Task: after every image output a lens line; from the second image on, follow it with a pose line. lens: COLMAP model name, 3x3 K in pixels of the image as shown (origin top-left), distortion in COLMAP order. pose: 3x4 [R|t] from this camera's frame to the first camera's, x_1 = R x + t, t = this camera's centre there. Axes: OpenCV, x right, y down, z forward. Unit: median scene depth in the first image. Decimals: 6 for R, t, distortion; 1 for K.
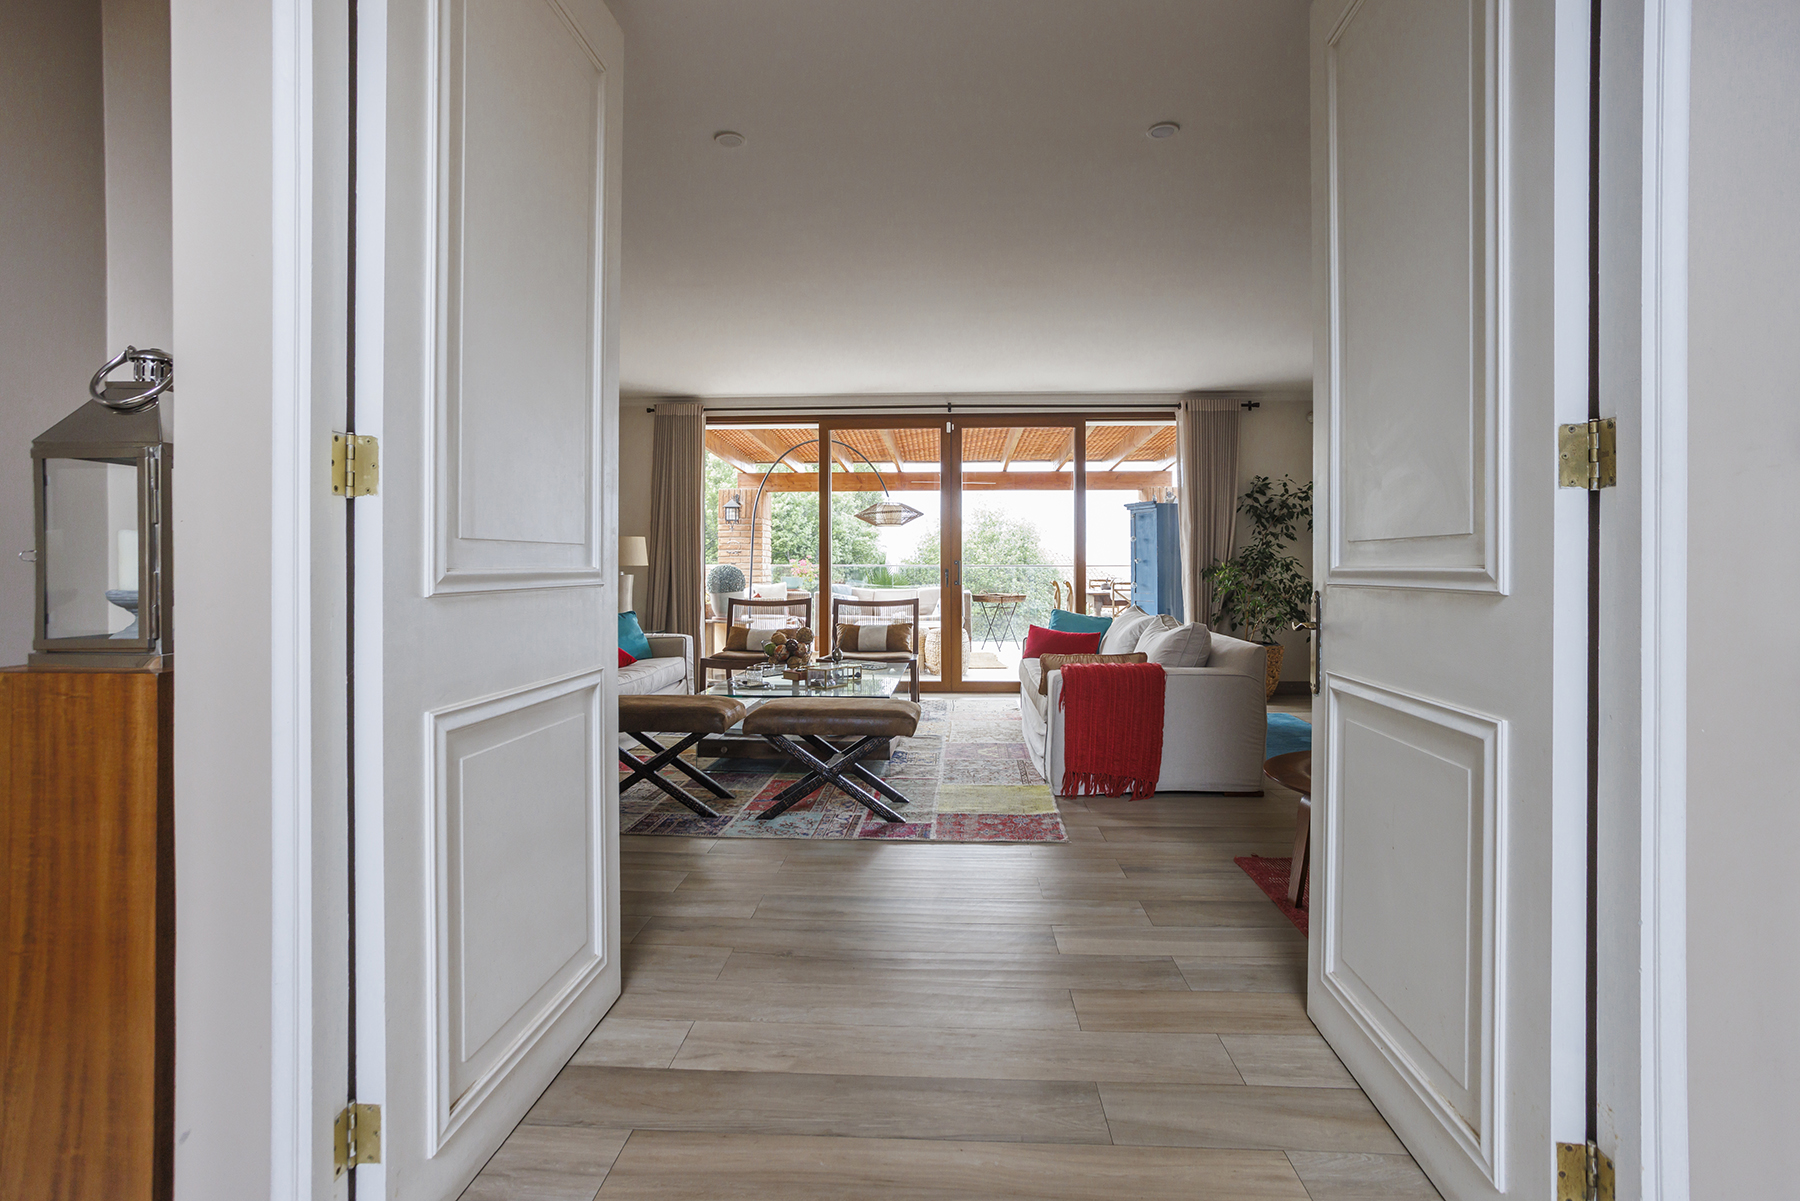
lens RADIAL K [[858.7, 0, 903.9], [0, 858.7, 585.5], [0, 0, 1]] dist [-0.028043, -0.000261]
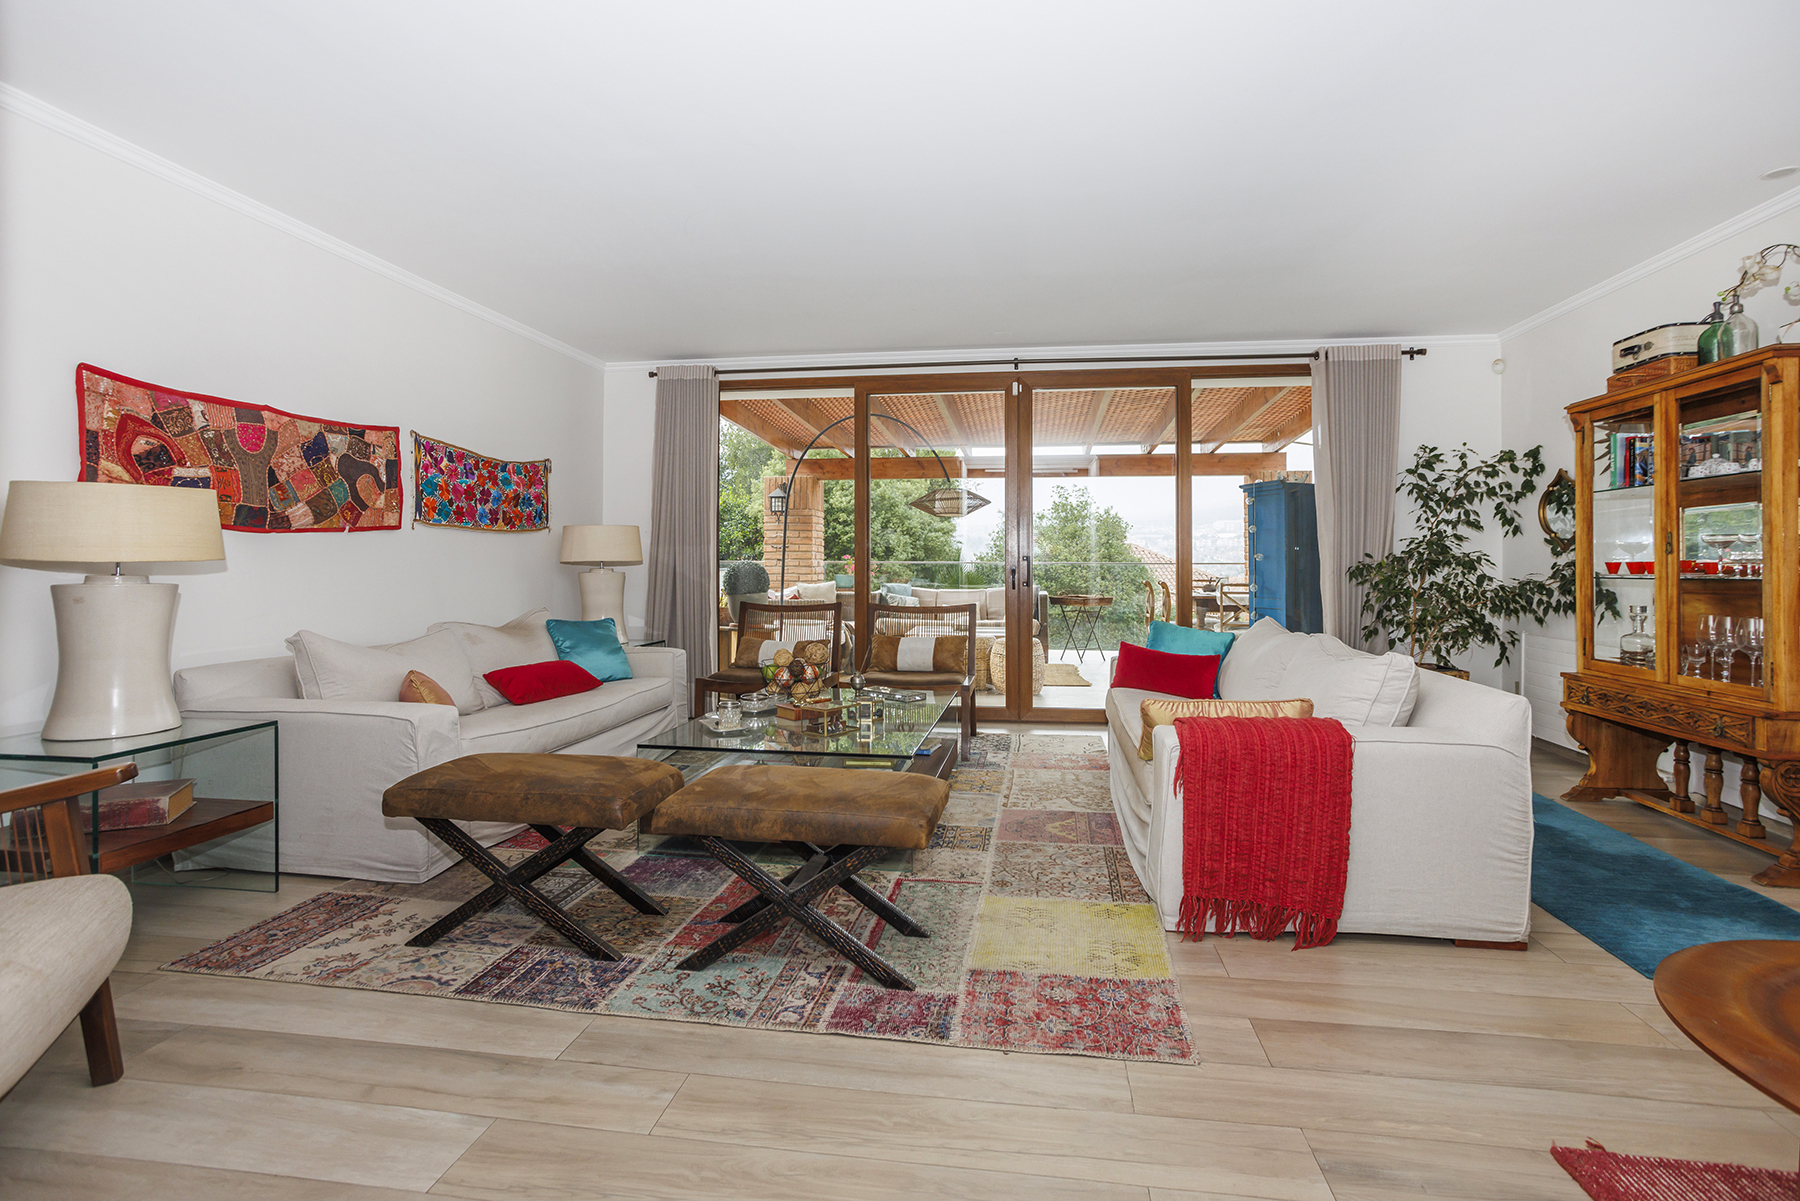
lens RADIAL K [[858.7, 0, 895.9], [0, 858.7, 564.9], [0, 0, 1]] dist [-0.028043, -0.000261]
pose [[0.994616, 0.002957, -0.103585, 0.024791], [-0.005114, 0.999776, -0.020561, -0.003927], [0.103501, 0.020980, 0.994408, 0.201265]]
